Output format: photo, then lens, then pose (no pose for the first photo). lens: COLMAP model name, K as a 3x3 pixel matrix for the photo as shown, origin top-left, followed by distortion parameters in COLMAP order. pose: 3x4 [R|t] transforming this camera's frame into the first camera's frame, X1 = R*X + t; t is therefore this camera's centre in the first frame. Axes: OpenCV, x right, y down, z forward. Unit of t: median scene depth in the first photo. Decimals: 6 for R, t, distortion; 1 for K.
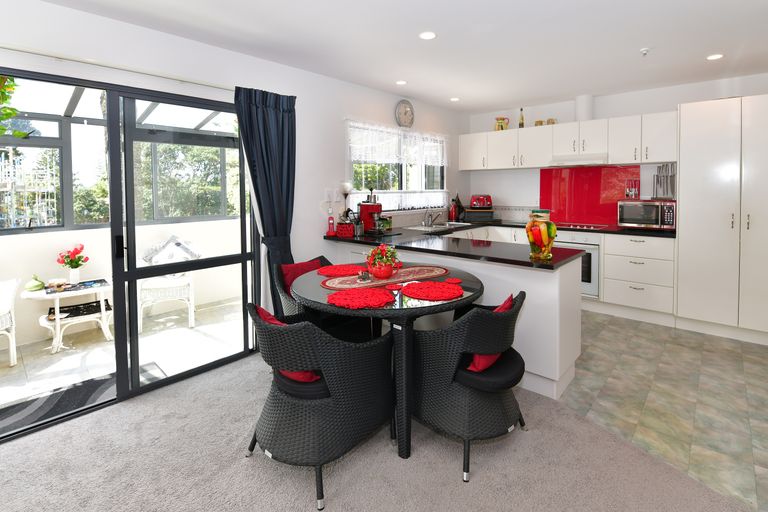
lens RADIAL K [[375.2, 0, 384.9], [0, 375.2, 206.0], [0, 0, 1]] dist [-0.006184, -0.001467]
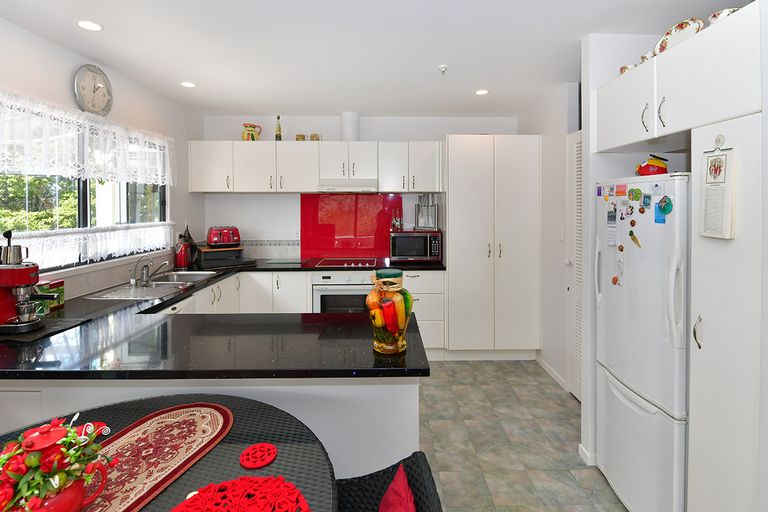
lens RADIAL K [[375.2, 0, 384.9], [0, 375.2, 206.0], [0, 0, 1]] dist [-0.006184, -0.001467]
pose [[0.732931, 0.002052, 0.680300, -0.006726], [0.028773, 0.999007, -0.034012, -0.043160], [-0.679695, 0.044503, 0.732144, 0.309898]]
